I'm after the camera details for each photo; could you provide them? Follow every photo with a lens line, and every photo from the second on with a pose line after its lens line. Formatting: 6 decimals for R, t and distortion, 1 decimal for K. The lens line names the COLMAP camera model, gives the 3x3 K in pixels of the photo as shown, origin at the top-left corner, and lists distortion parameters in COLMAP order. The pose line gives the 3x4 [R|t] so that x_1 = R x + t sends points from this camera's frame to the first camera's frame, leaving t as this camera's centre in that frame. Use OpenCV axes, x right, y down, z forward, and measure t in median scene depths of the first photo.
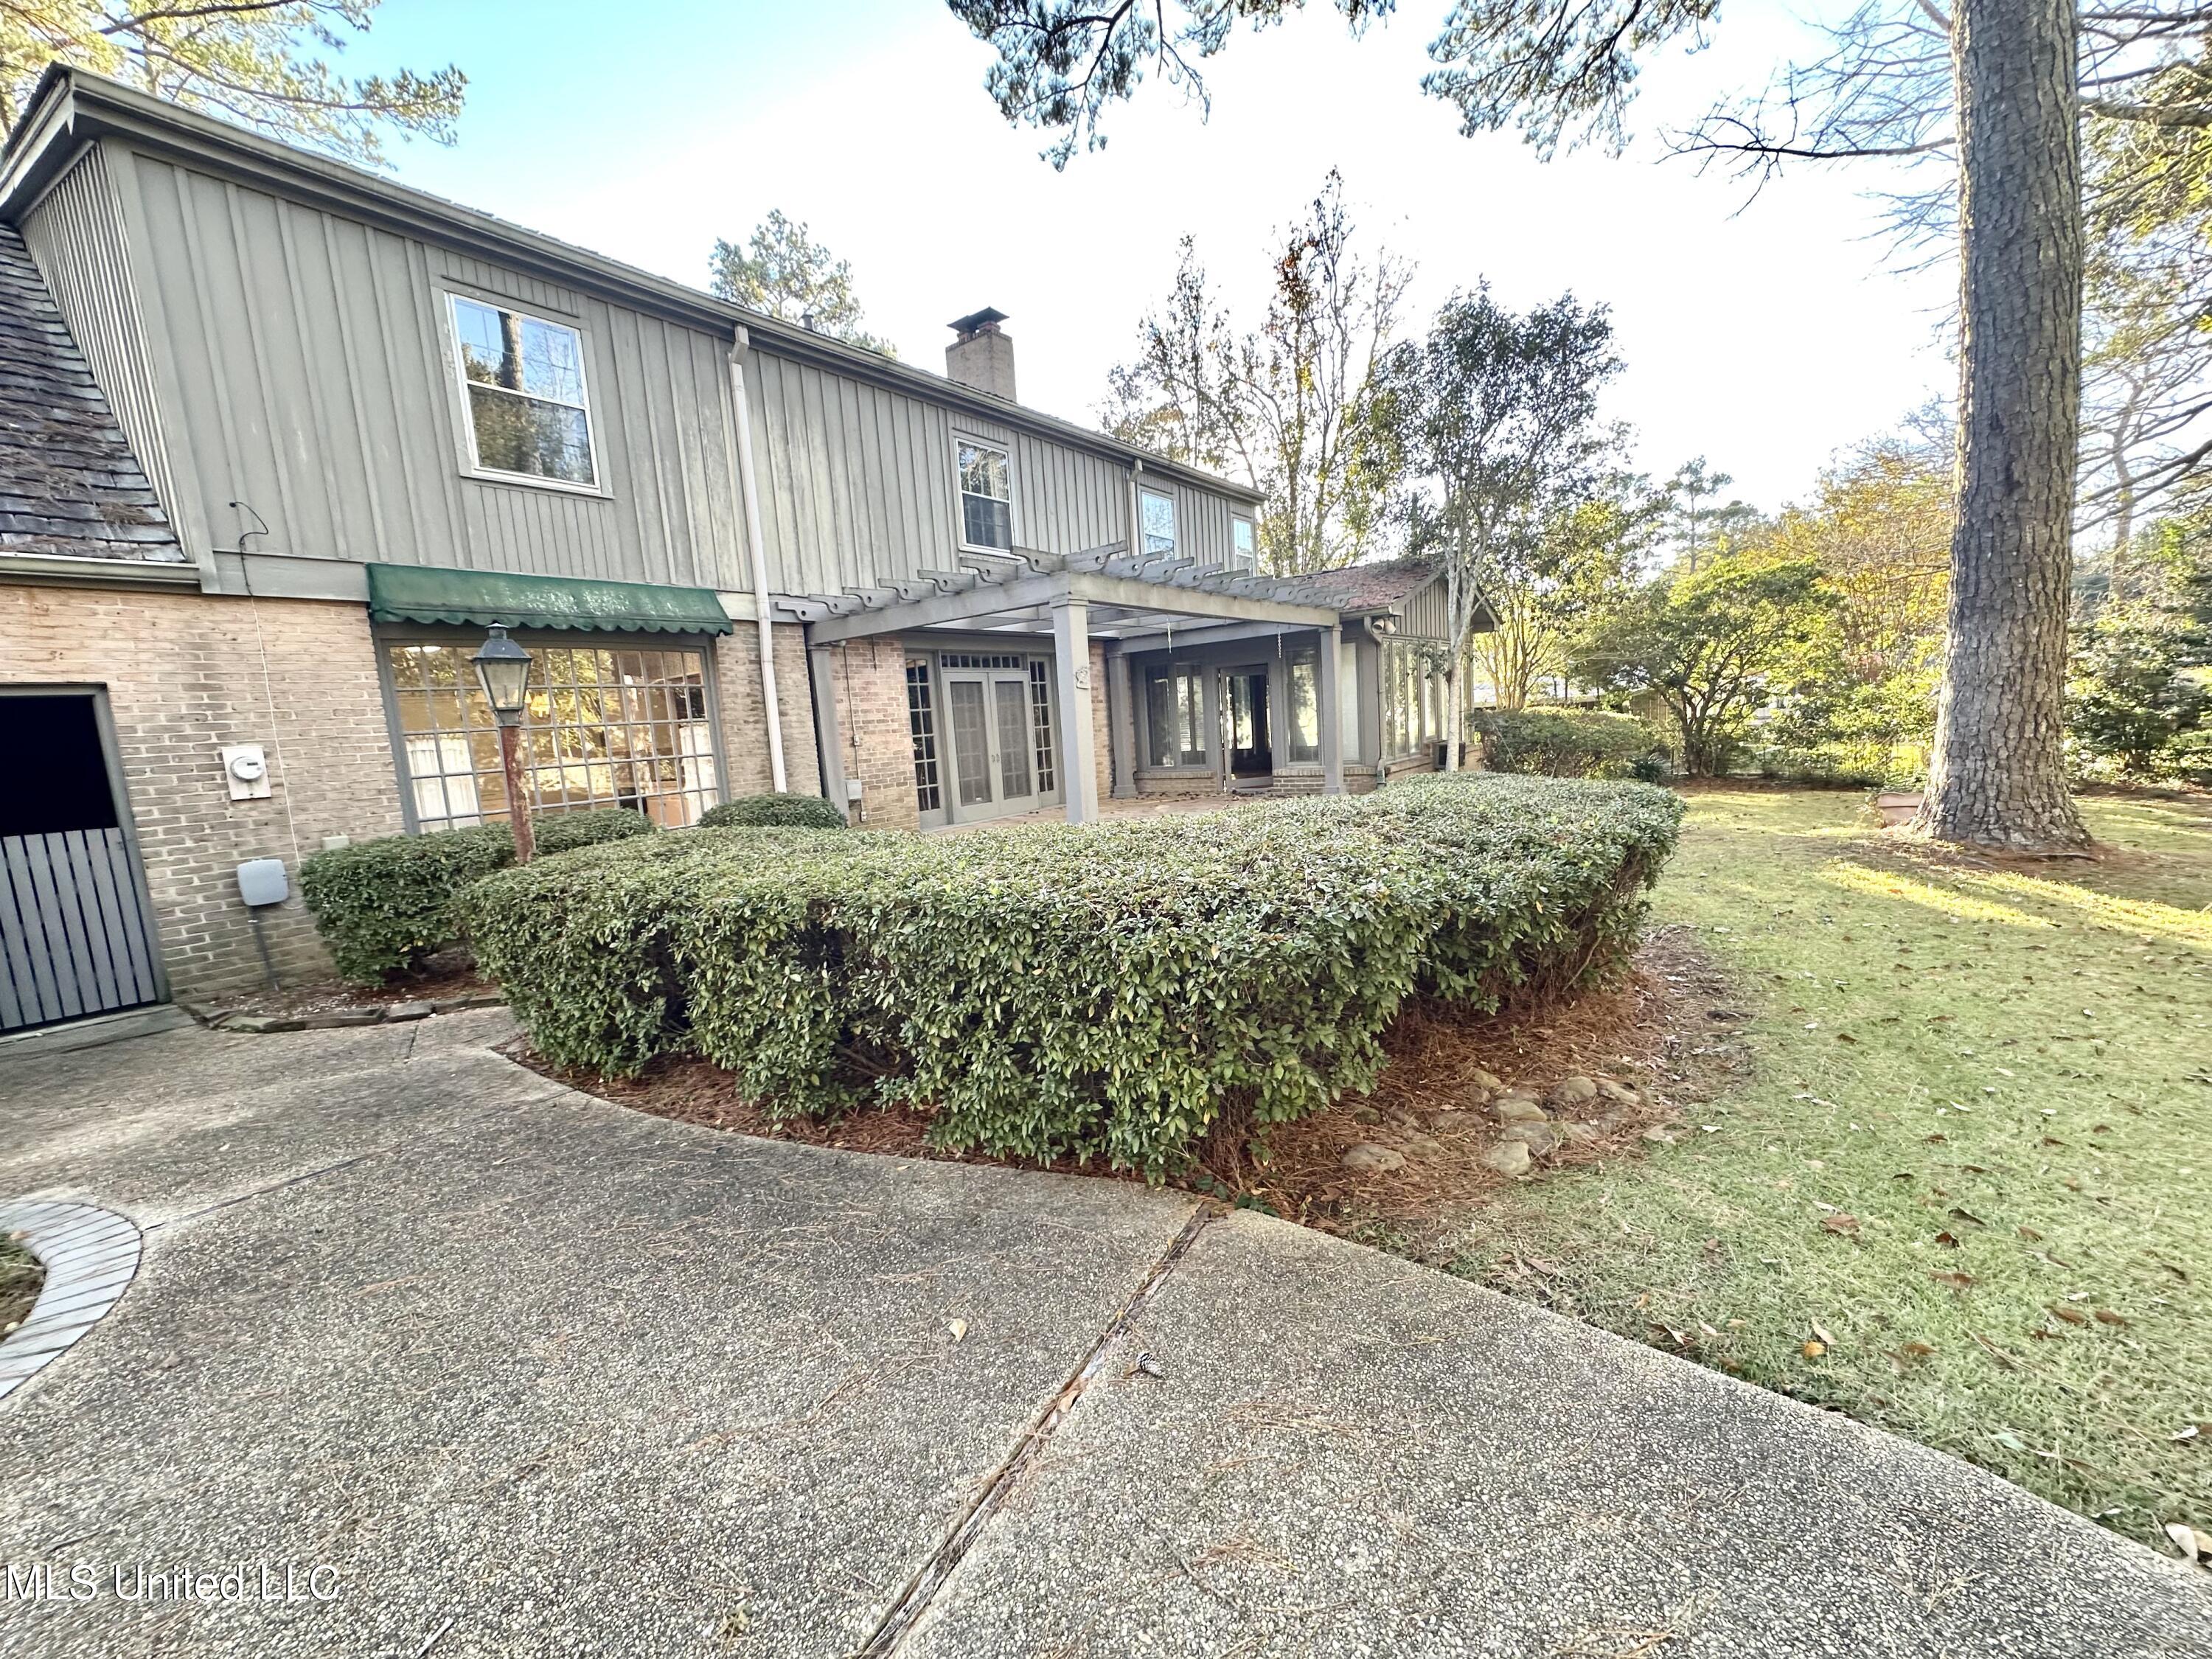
lens RADIAL K [[877.9, 0, 1108.0], [0, 877.9, 832.1], [0, 0, 1]] dist [-0.006825, 0.000398]
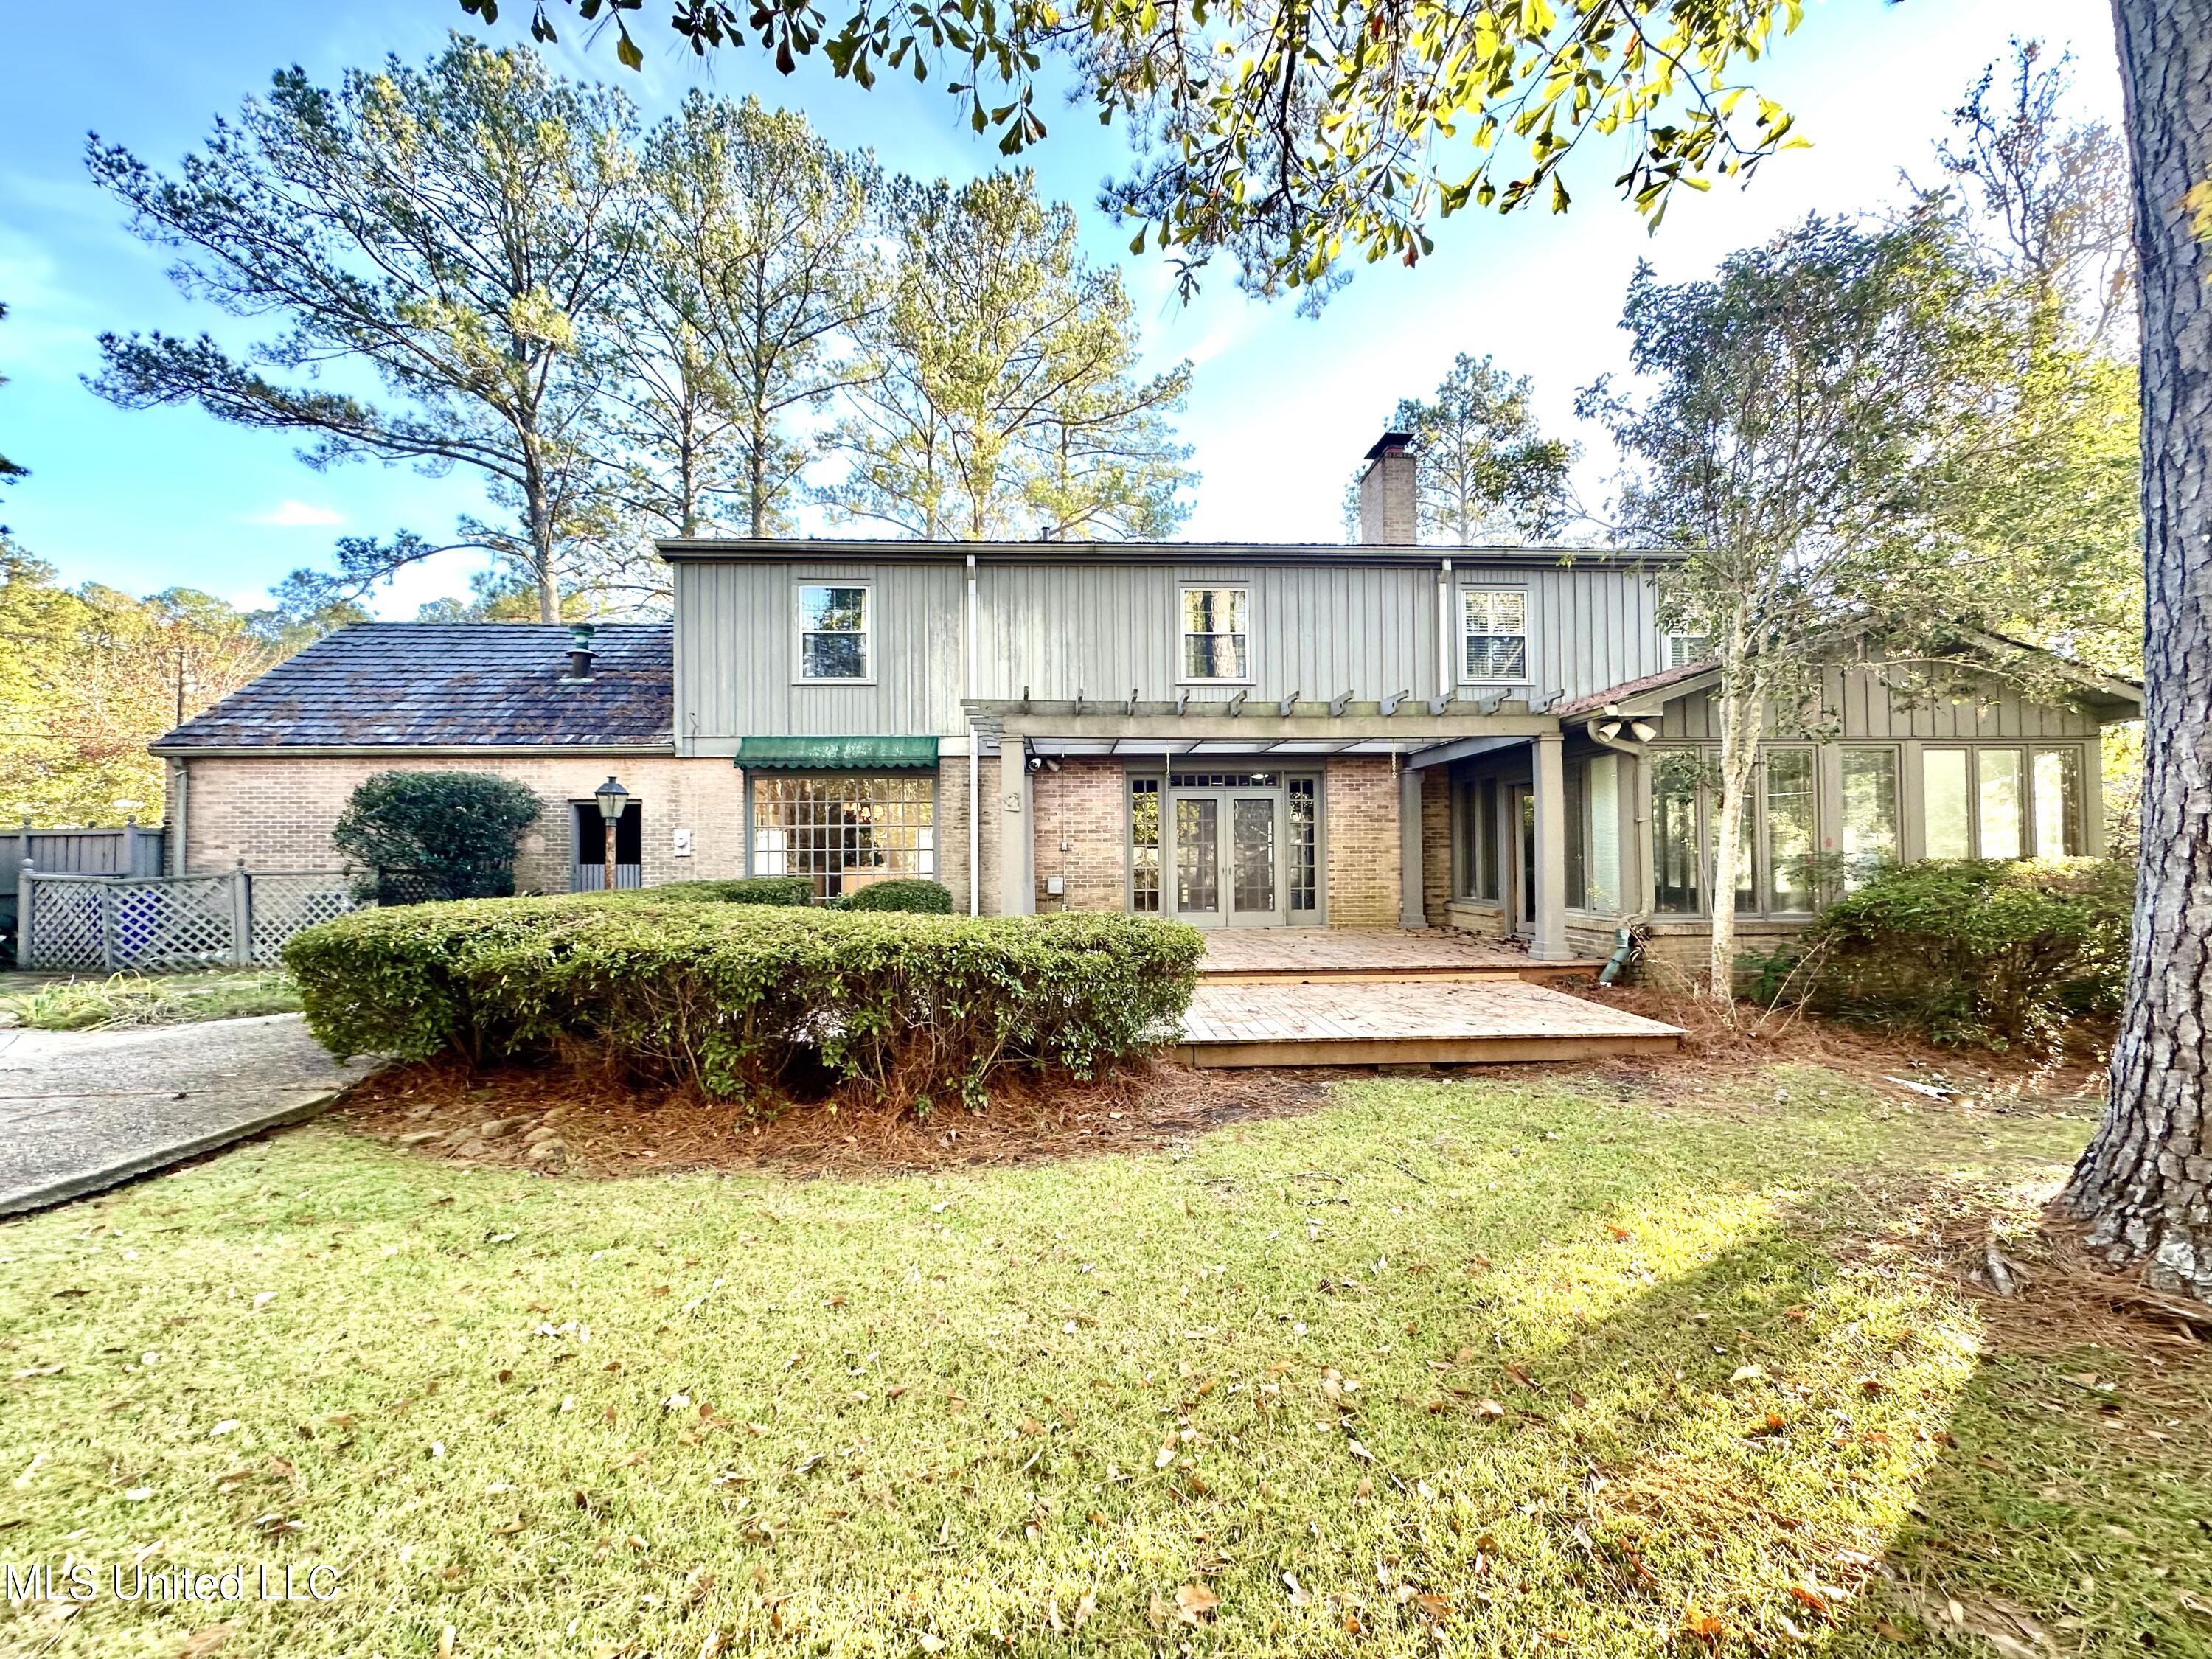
lens RADIAL K [[877.9, 0, 1109.3], [0, 877.9, 836.2], [0, 0, 1]] dist [-0.006825, 0.000398]
pose [[0.637635, 0.046462, -0.768936, 0.913338], [-0.132724, 0.989879, -0.050248, -0.083838], [0.758819, 0.134096, 0.637348, 0.337417]]
